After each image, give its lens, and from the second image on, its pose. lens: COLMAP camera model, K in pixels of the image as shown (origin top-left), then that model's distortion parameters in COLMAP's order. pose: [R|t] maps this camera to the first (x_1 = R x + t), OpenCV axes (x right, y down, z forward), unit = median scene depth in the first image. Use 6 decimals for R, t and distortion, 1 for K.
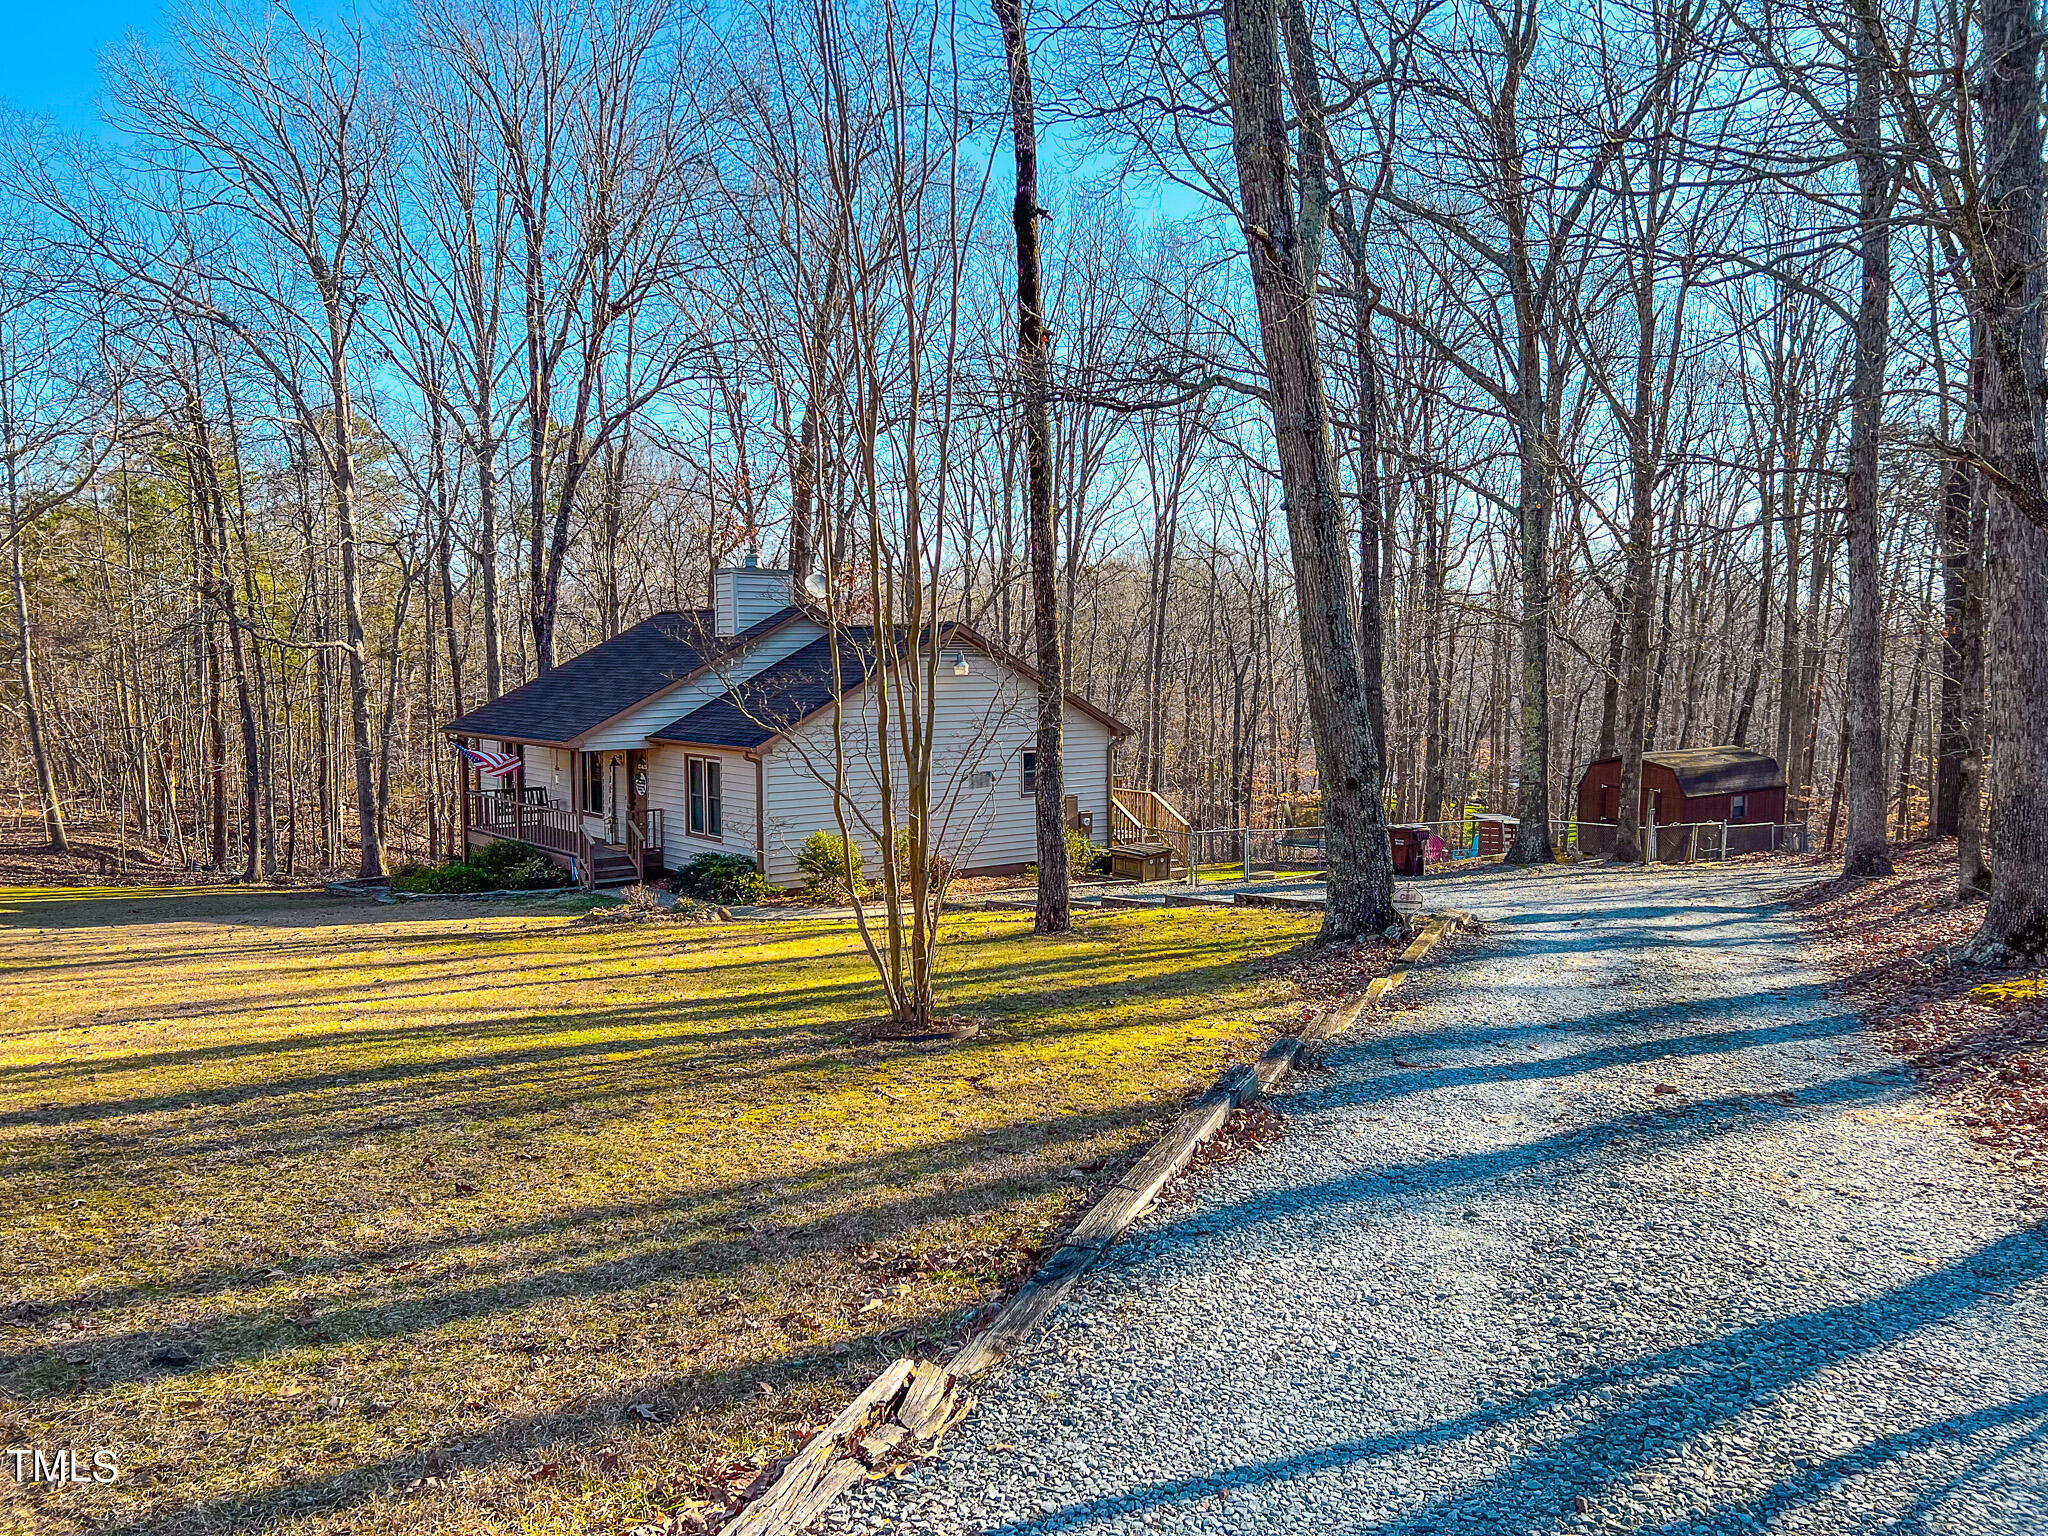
lens RADIAL K [[1510.6, 0, 1024.0], [0, 1510.6, 768.0], [0, 0, 1]] dist [0.096894, -0.155947]
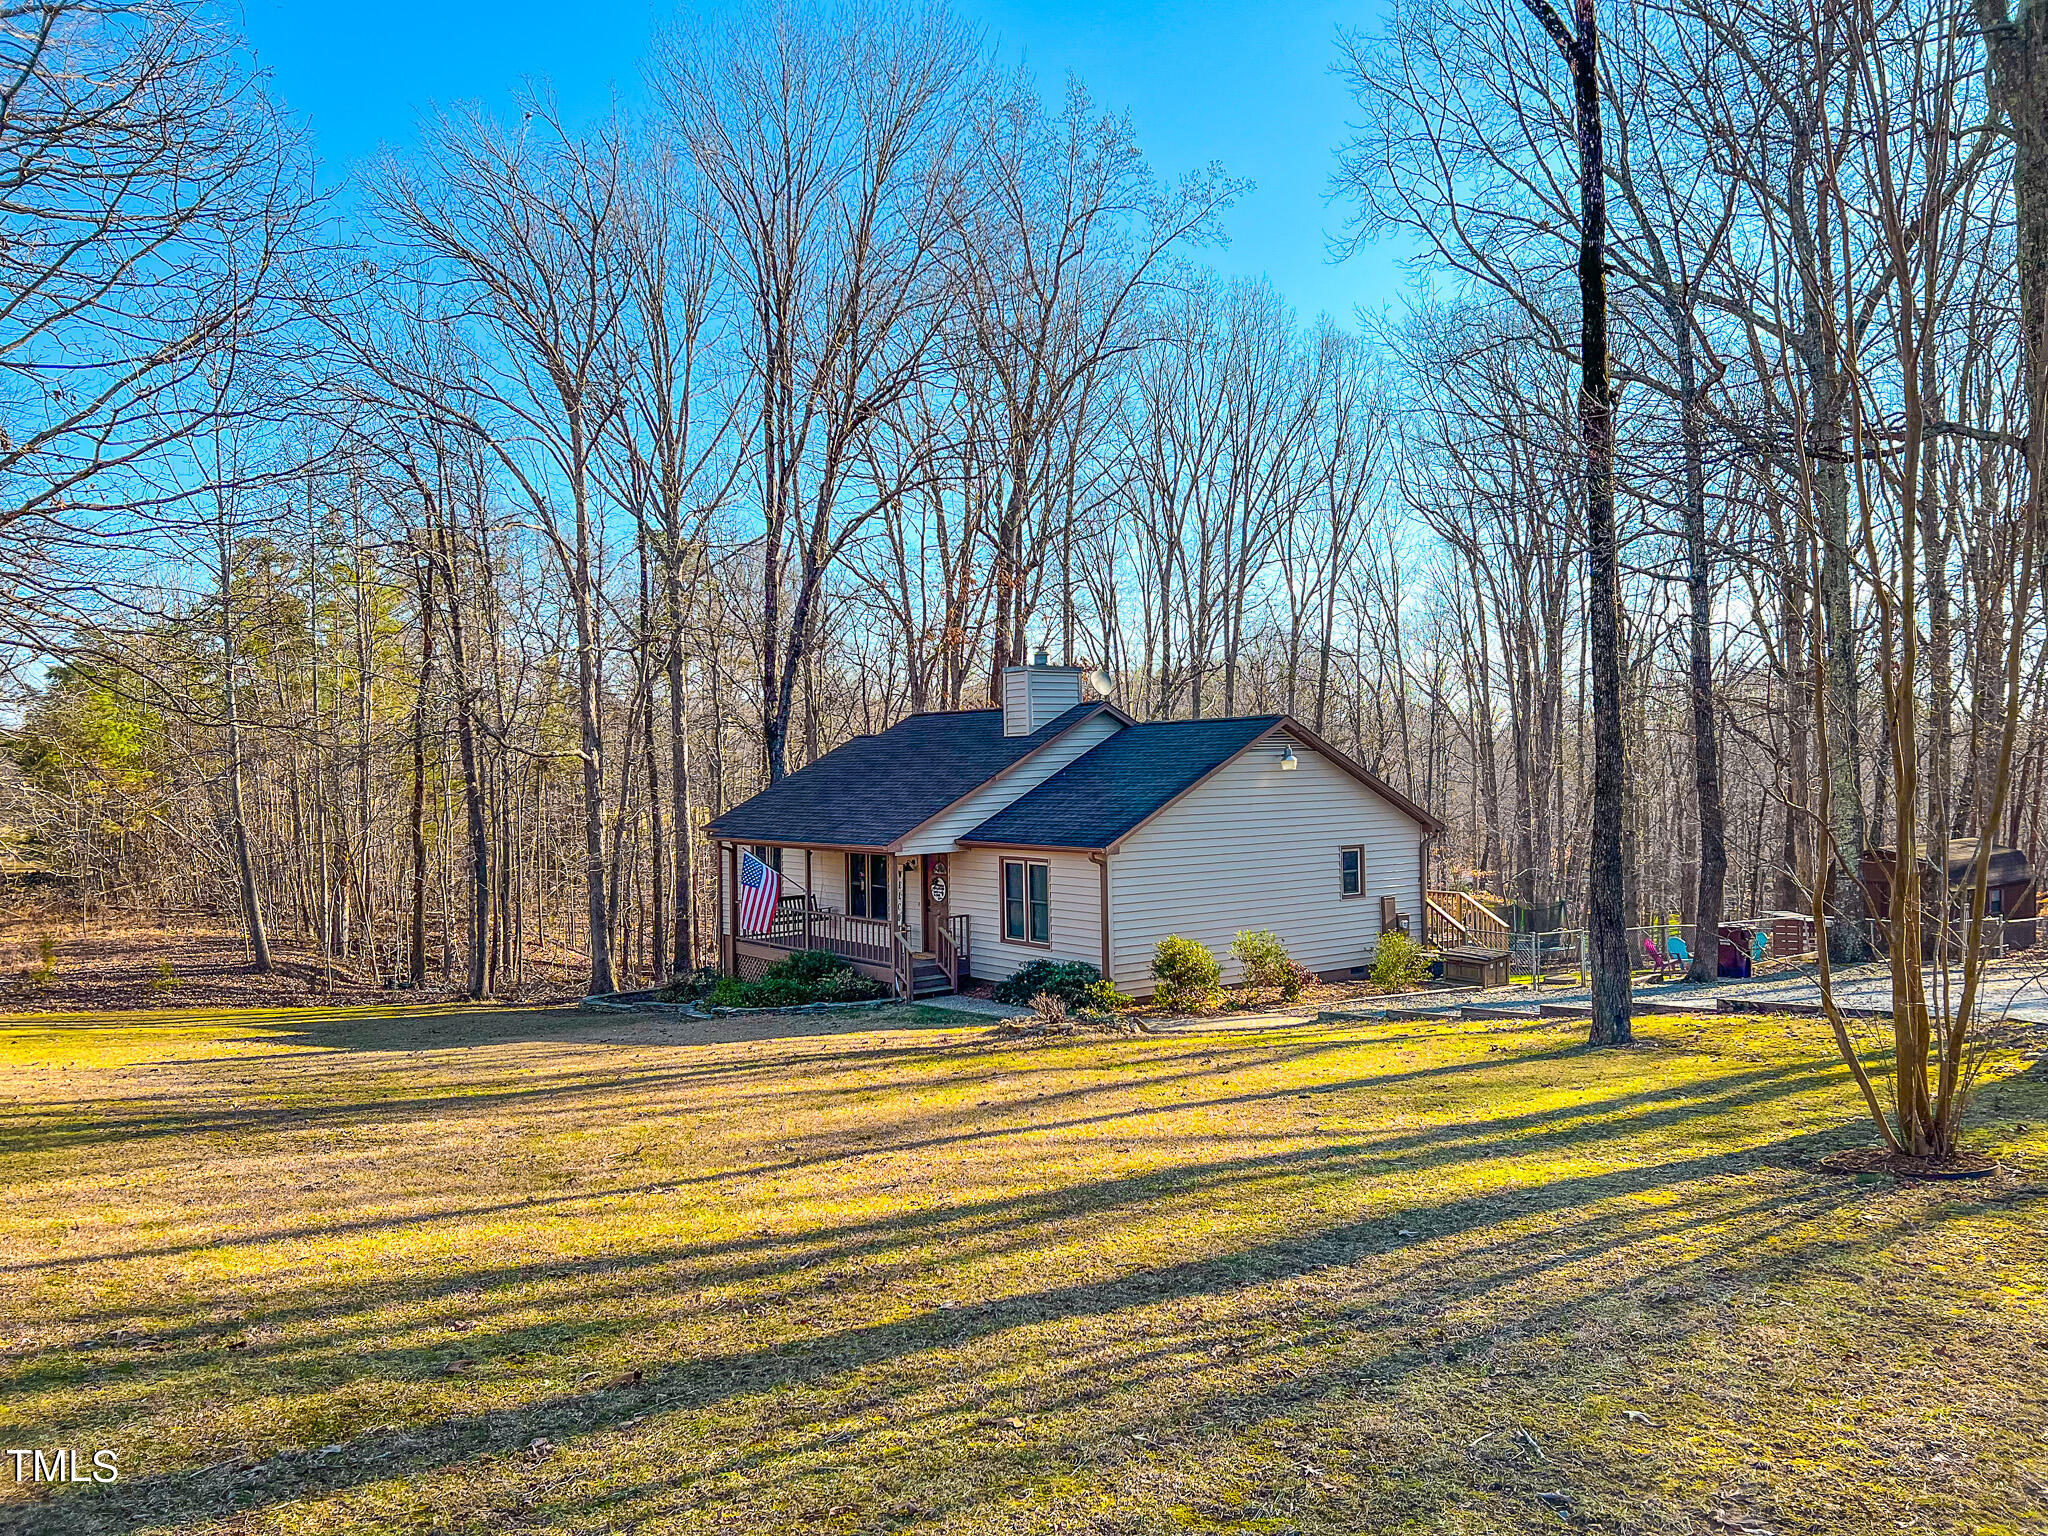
lens RADIAL K [[1510.6, 0, 1024.0], [0, 1510.6, 768.0], [0, 0, 1]] dist [0.096894, -0.155947]
pose [[0.999774, -0.014819, -0.015259, -0.185309], [0.013707, 0.997410, -0.070614, 0.002229], [0.016266, 0.070389, 0.997387, 0.042280]]
